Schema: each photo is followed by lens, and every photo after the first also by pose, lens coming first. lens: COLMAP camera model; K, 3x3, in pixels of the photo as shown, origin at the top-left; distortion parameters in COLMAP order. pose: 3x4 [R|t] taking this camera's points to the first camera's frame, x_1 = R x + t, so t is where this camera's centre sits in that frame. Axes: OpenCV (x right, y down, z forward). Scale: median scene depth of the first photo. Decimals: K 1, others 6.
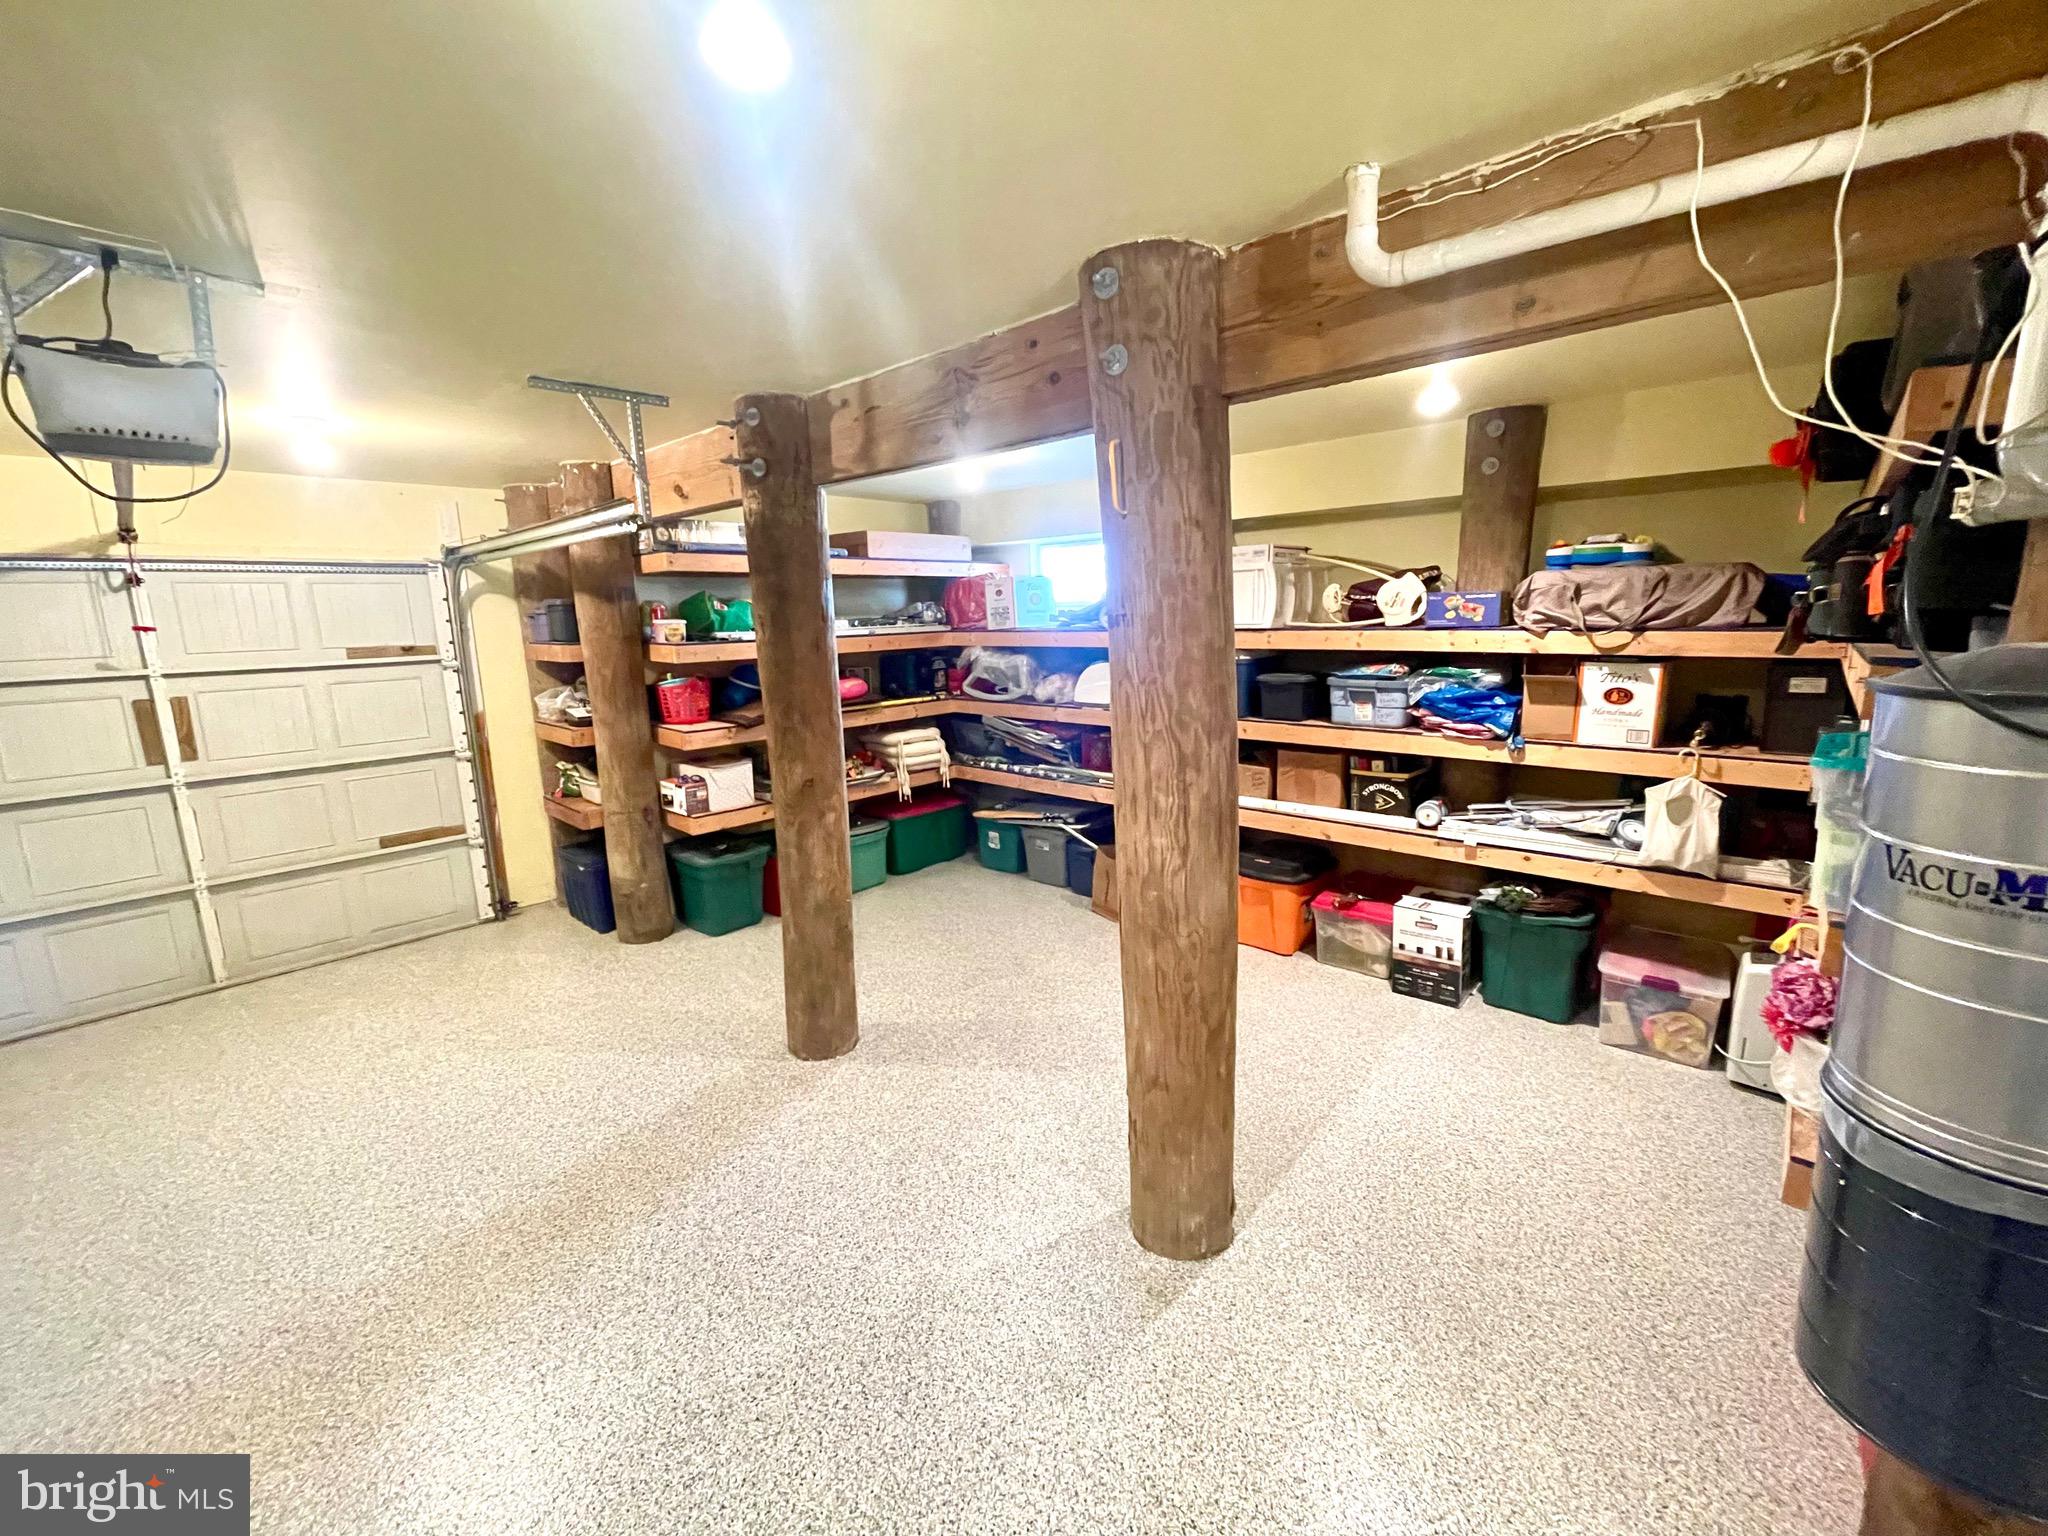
lens RADIAL K [[829.1, 0, 1024.0], [0, 829.1, 768.0], [0, 0, 1]] dist [-0.000198, -0.000693]
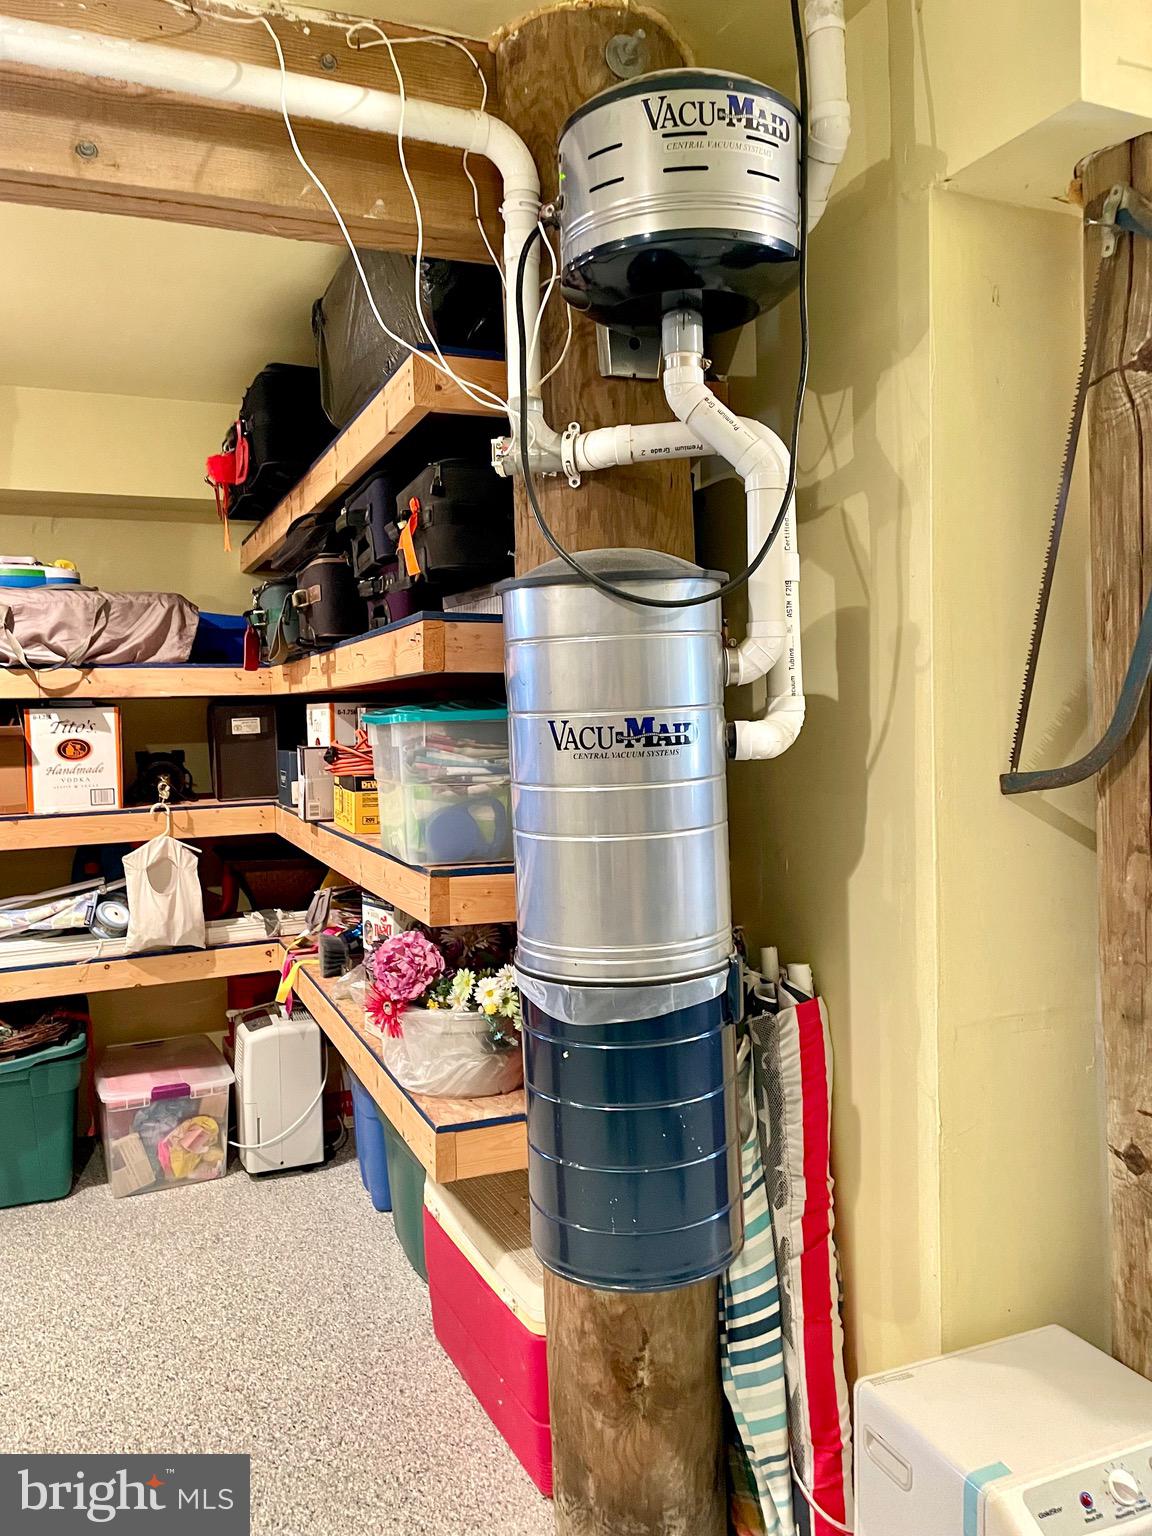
lens RADIAL K [[1148.6, 0, 576.0], [0, 1148.6, 768.0], [0, 0, 1]] dist [0.028981, -0.002743]
pose [[0.402322, -0.033187, 0.914896, -0.116138], [0.187335, 0.981181, -0.046789, 0.076241], [-0.896126, 0.190216, 0.400968, 0.119178]]
